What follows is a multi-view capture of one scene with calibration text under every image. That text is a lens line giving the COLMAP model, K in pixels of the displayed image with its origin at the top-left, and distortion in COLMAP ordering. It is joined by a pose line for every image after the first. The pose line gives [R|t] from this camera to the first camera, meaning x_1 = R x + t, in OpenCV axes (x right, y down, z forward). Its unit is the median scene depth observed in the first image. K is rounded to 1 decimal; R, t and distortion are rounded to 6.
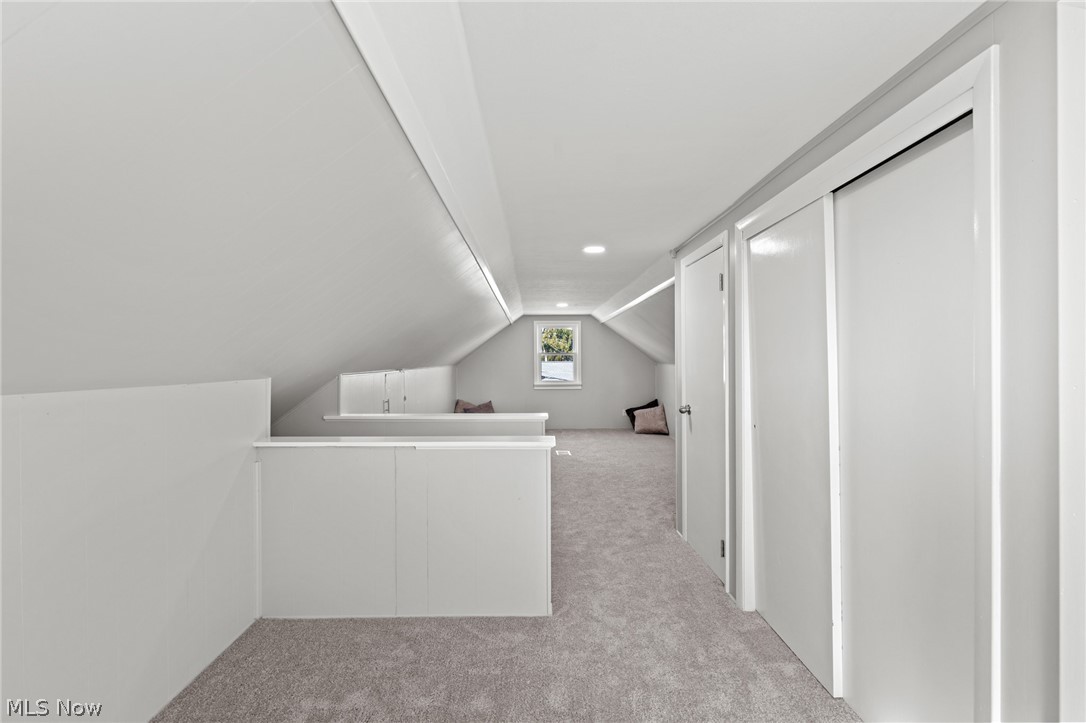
lens RADIAL K [[474.6, 0, 543.0], [0, 474.6, 361.5], [0, 0, 1]] dist [-0.002394, -0.000179]
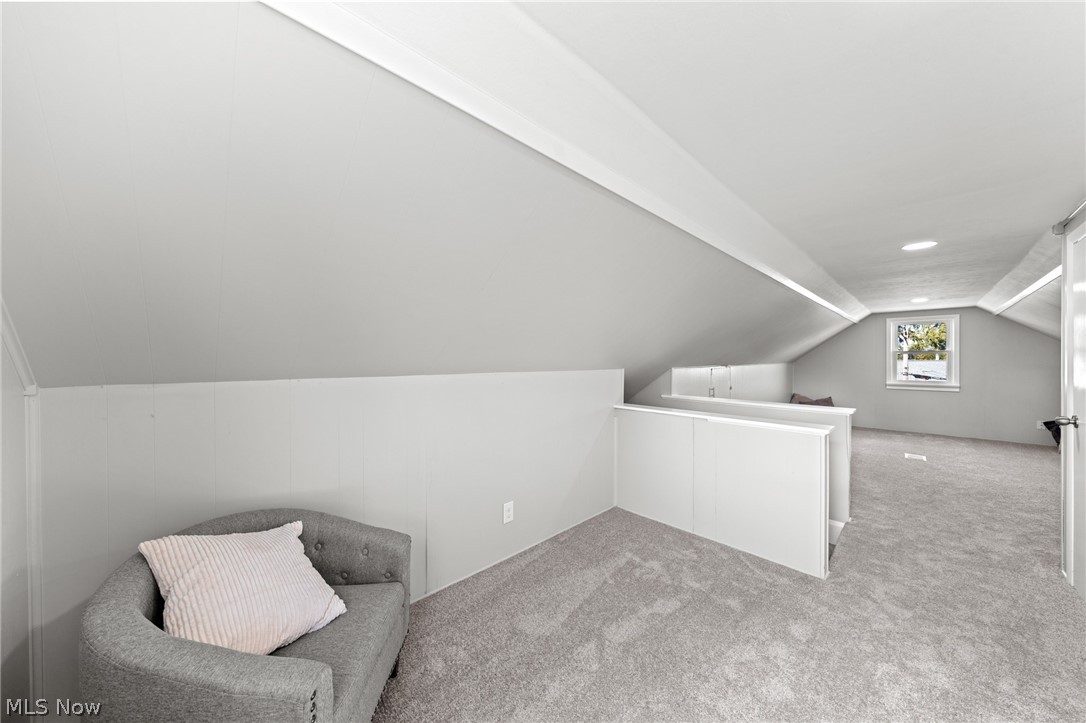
lens RADIAL K [[367.7, 0, 543.0], [0, 367.7, 361.5], [0, 0, 1]] dist [-0.004848, -0.000187]
pose [[0.679565, 0.010691, -0.733537, 0.147133], [-0.005387, 0.999940, 0.009583, -0.001615], [0.733595, -0.002561, 0.679582, -0.081358]]
